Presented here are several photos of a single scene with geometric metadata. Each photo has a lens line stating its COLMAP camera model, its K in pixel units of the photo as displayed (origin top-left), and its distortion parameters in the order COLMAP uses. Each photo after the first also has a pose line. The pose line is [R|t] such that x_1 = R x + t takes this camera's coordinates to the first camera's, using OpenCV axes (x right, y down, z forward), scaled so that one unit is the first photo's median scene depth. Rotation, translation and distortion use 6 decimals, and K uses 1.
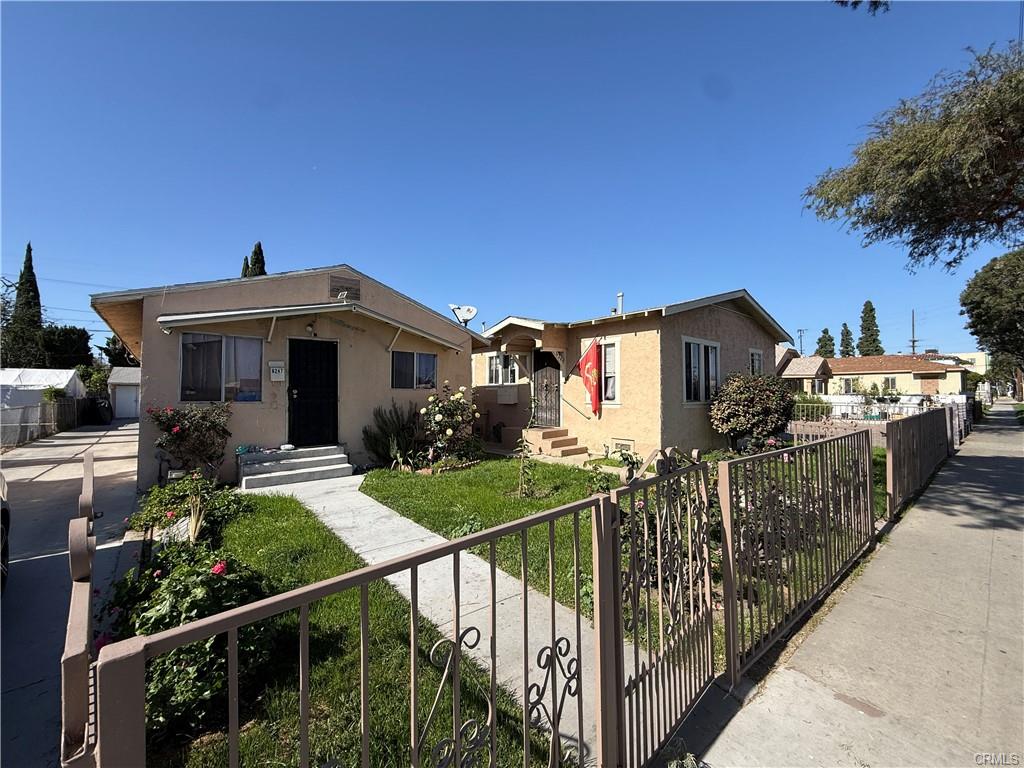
lens RADIAL K [[408.2, 0, 508.6], [0, 408.2, 384.8], [0, 0, 1]] dist [0.000308, 0.000042]
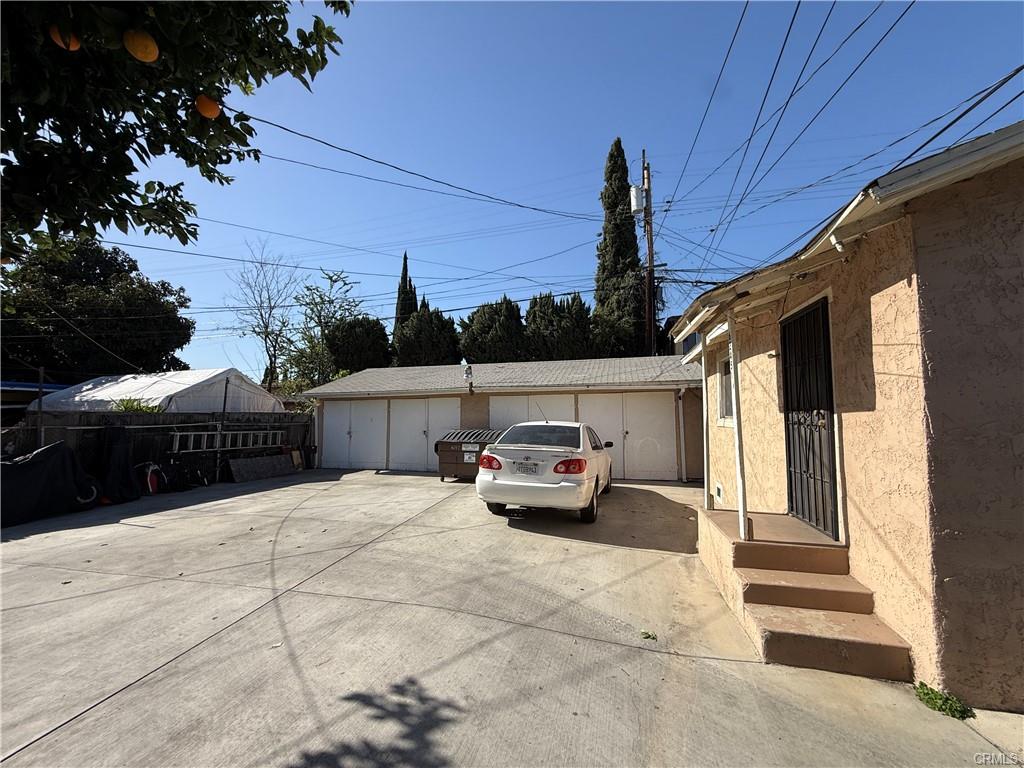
lens RADIAL K [[408.2, 0, 508.6], [0, 408.2, 384.8], [0, 0, 1]] dist [0.000308, 0.000042]
pose [[0.587431, -0.066026, -0.806576, -0.412263], [0.021809, 0.997596, -0.065779, 0.019617], [0.808980, 0.021050, 0.587459, 0.841239]]
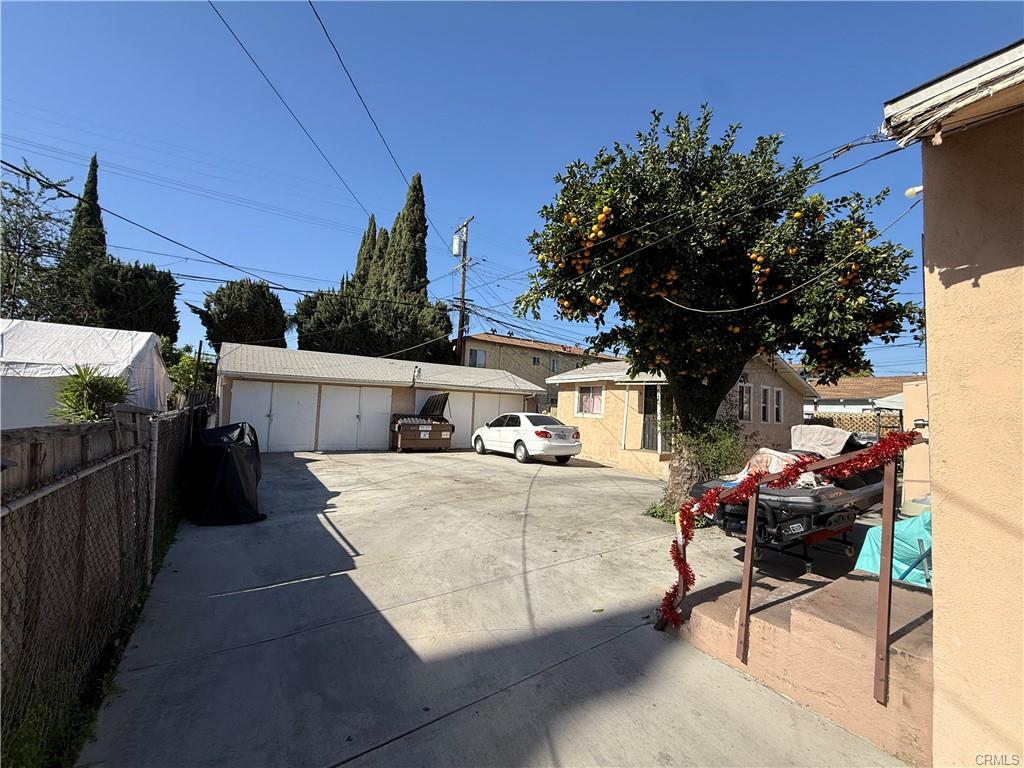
lens RADIAL K [[408.2, 0, 508.6], [0, 408.2, 384.8], [0, 0, 1]] dist [0.000308, 0.000042]
pose [[0.995719, 0.035765, -0.085237, -0.590370], [-0.038980, 0.998578, -0.036365, 0.012116], [0.083816, 0.039532, 0.995697, 0.552433]]
